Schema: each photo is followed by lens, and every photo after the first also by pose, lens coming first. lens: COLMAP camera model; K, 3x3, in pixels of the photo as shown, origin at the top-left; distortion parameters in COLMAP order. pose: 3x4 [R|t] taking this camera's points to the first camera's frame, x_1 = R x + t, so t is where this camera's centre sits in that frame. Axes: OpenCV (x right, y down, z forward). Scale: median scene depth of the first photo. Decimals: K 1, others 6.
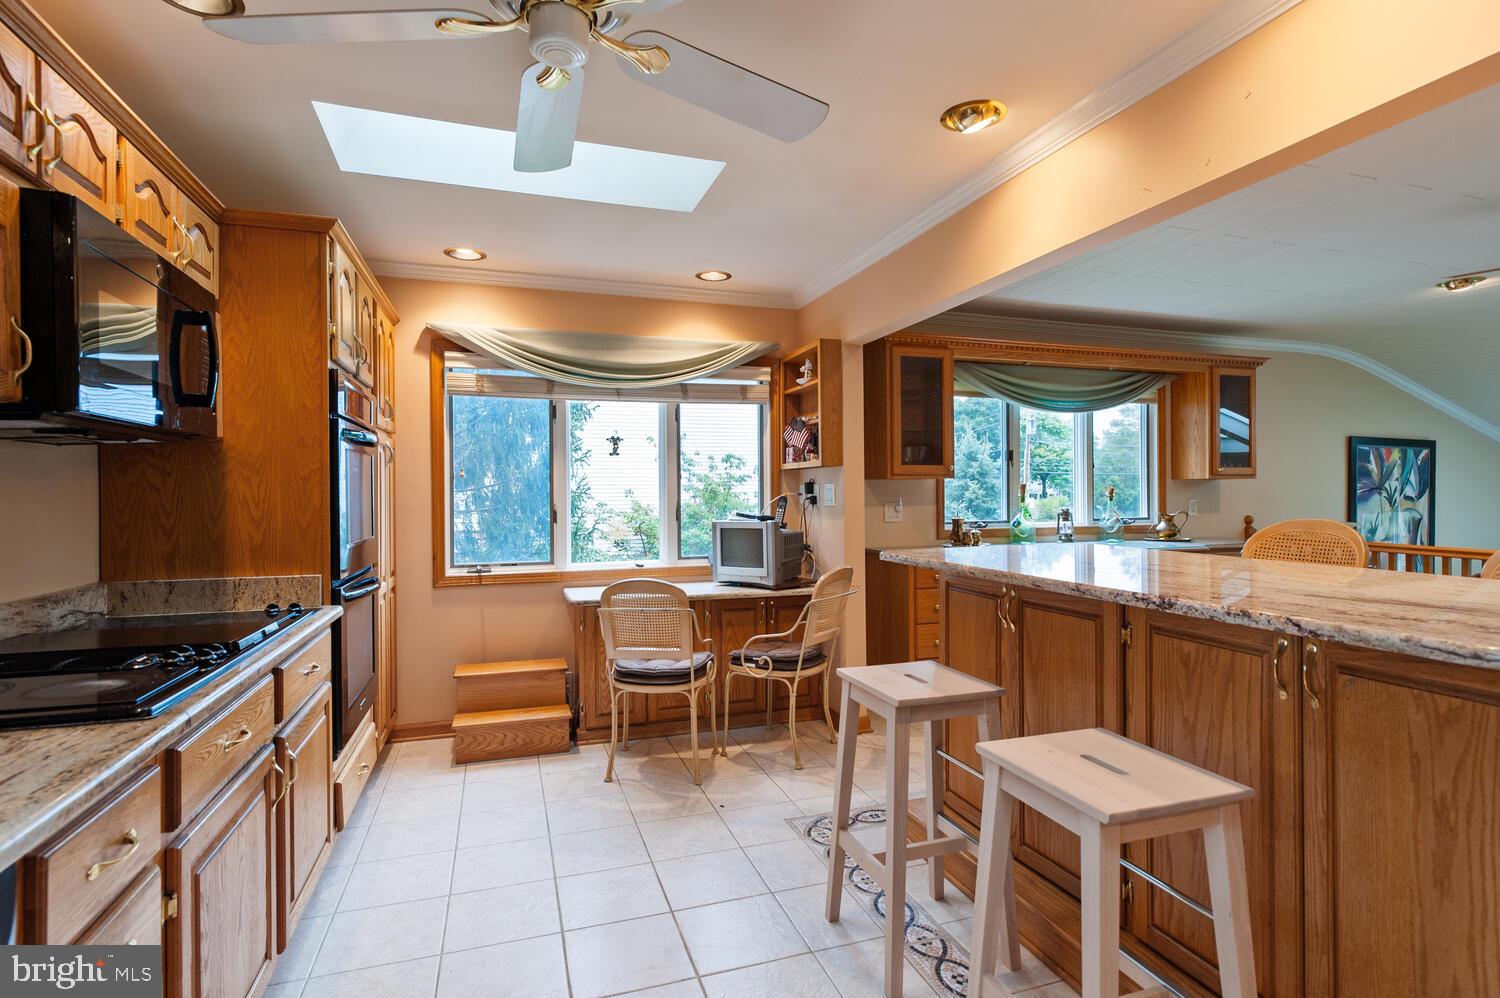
lens RADIAL K [[742.6, 0, 755.4], [0, 742.6, 494.9], [0, 0, 1]] dist [-0.000679, -0.000170]
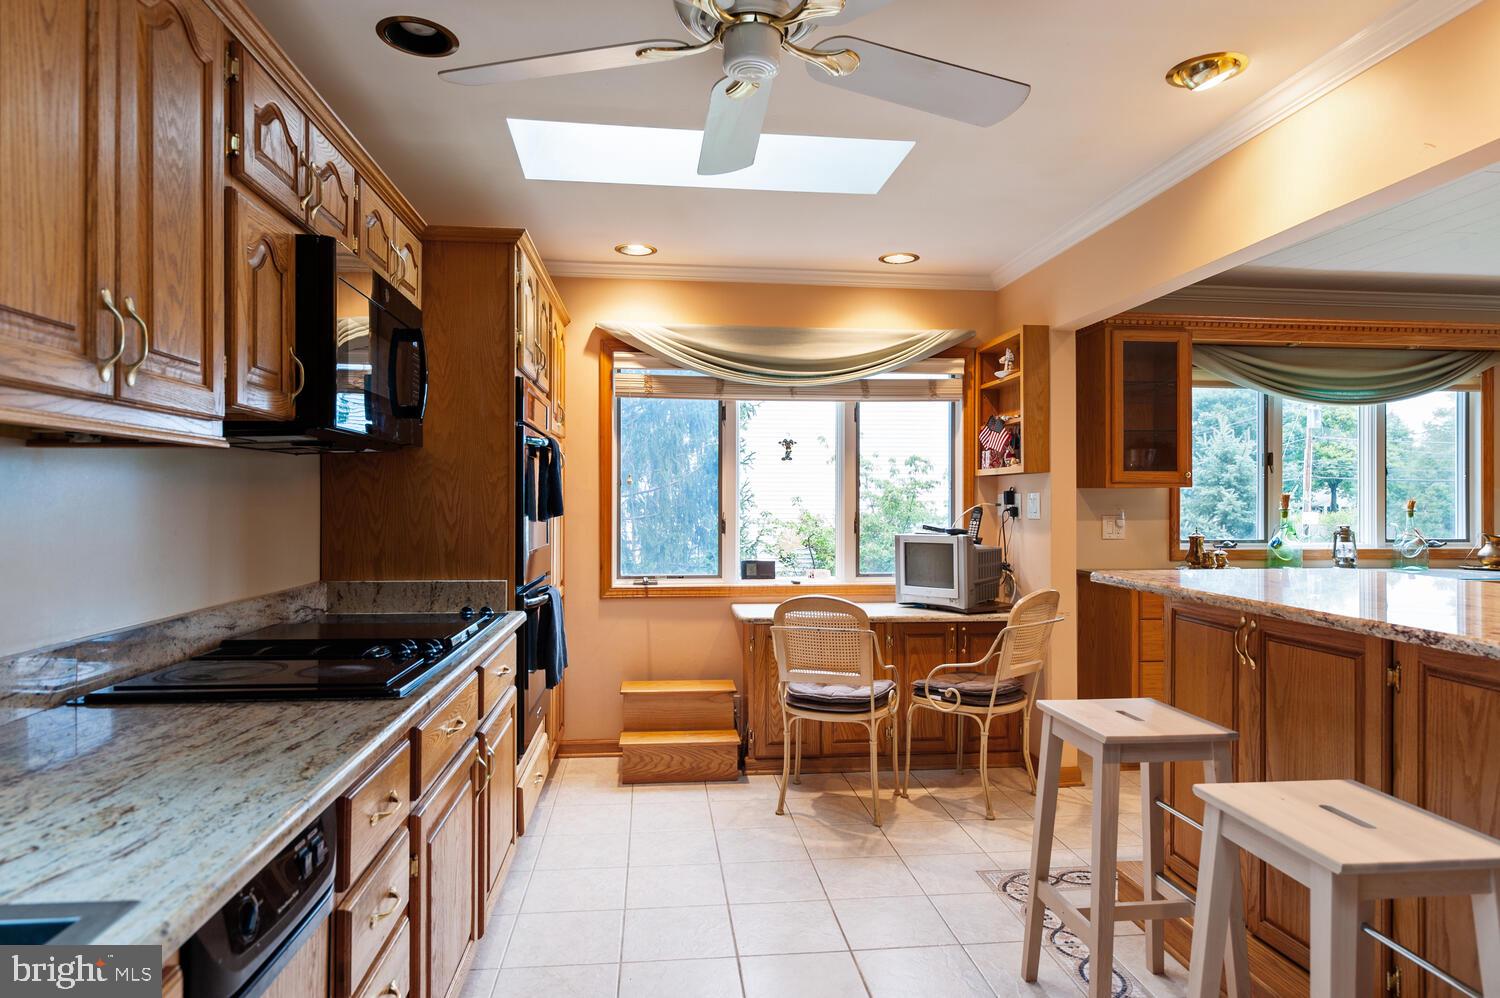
lens RADIAL K [[880.5, 0, 756.6], [0, 880.5, 497.3], [0, 0, 1]] dist [0.000563, 0.001345]
pose [[0.977814, 0.007908, -0.209324, -0.000317], [-0.009271, 0.999942, -0.005530, -0.001857], [0.209268, 0.007348, 0.977831, -0.077235]]
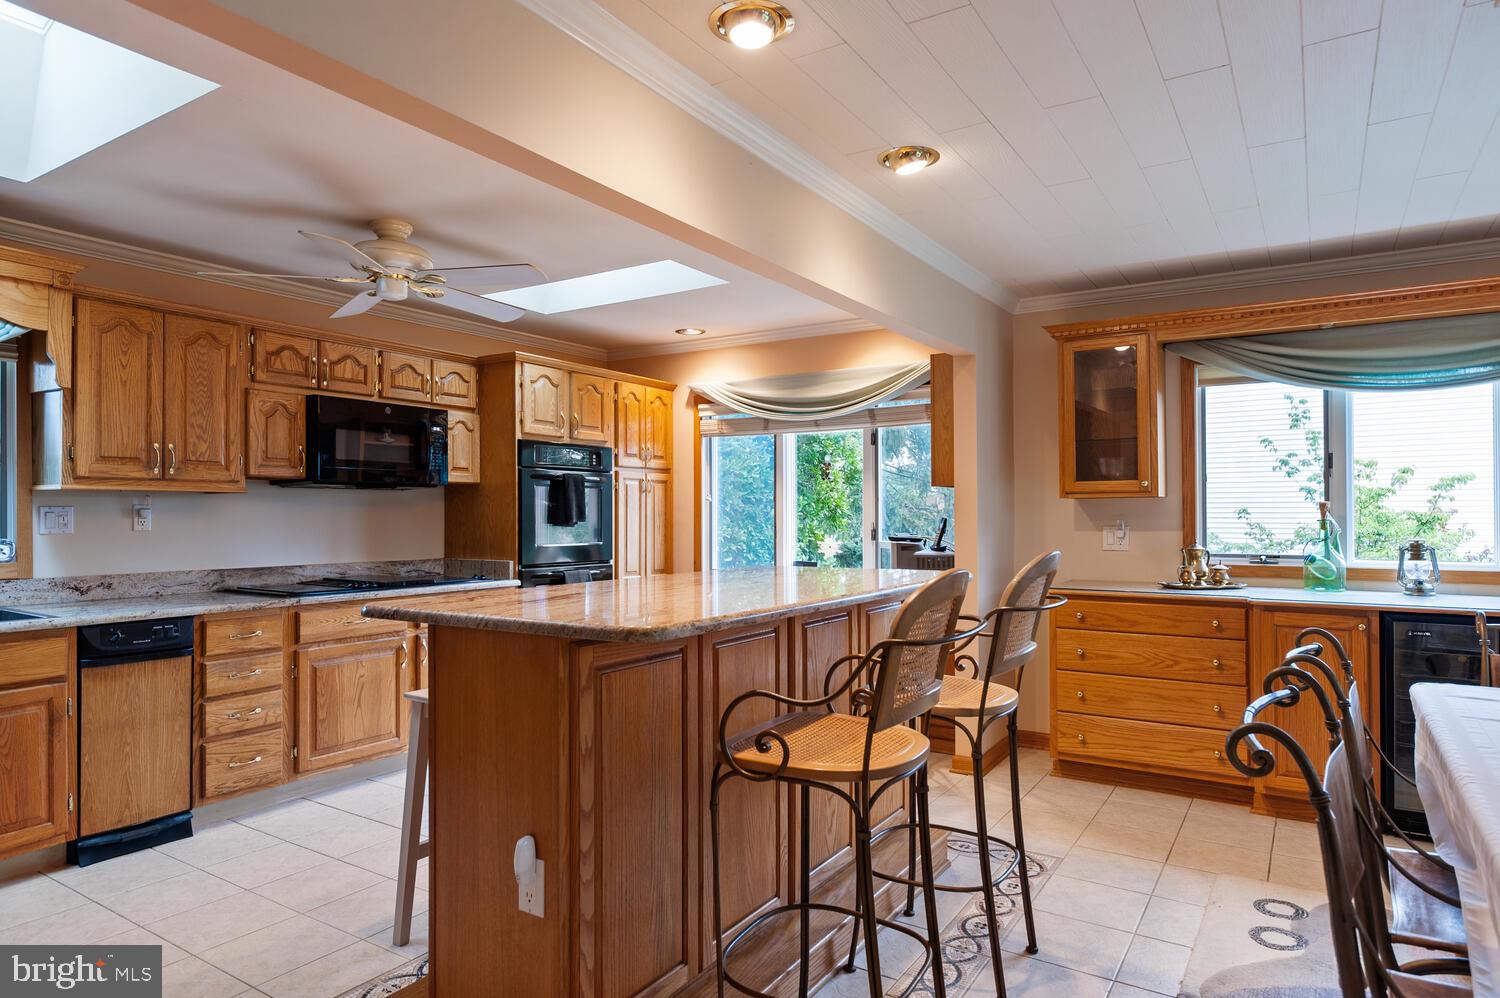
lens RADIAL K [[888.8, 0, 750.0], [0, 888.8, 499.0], [0, 0, 1]] dist [-0.003735, -0.000563]
pose [[0.623869, -0.009104, -0.781476, 0.979267], [-0.004263, 0.999878, -0.015052, -0.004697], [0.781518, 0.012722, 0.623753, 0.111143]]
